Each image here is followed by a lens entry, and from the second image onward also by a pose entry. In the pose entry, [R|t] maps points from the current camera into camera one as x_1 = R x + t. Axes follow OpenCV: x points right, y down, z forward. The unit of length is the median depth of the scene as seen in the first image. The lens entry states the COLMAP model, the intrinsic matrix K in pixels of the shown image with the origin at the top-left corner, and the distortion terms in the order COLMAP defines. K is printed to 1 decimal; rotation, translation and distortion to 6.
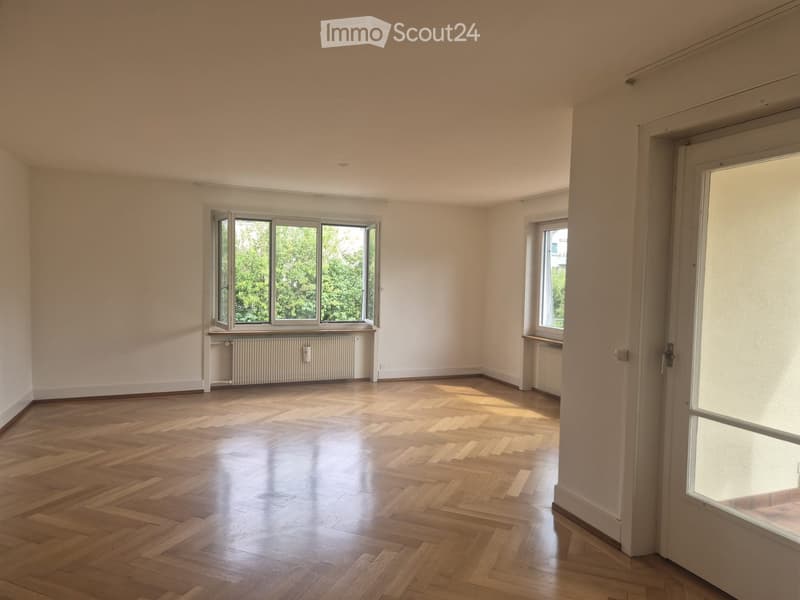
lens RADIAL K [[530.4, 0, 402.3], [0, 530.4, 309.1], [0, 0, 1]] dist [0.047668, -0.001608]
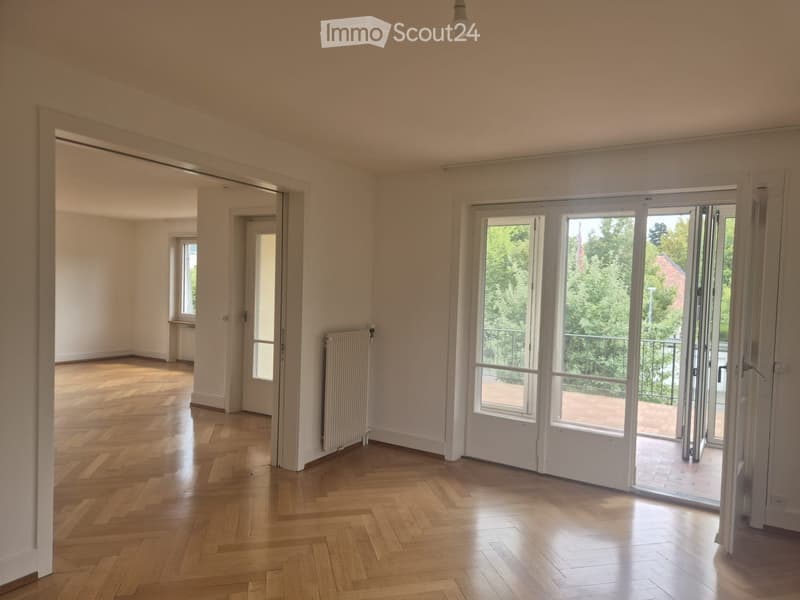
lens RADIAL K [[530.4, 0, 402.3], [0, 530.4, 309.1], [0, 0, 1]] dist [0.047668, -0.001608]
pose [[0.801302, -0.035015, 0.597235, -0.141611], [0.030539, 0.999378, 0.017619, 0.023345], [-0.597481, 0.004121, 0.801873, -0.581323]]
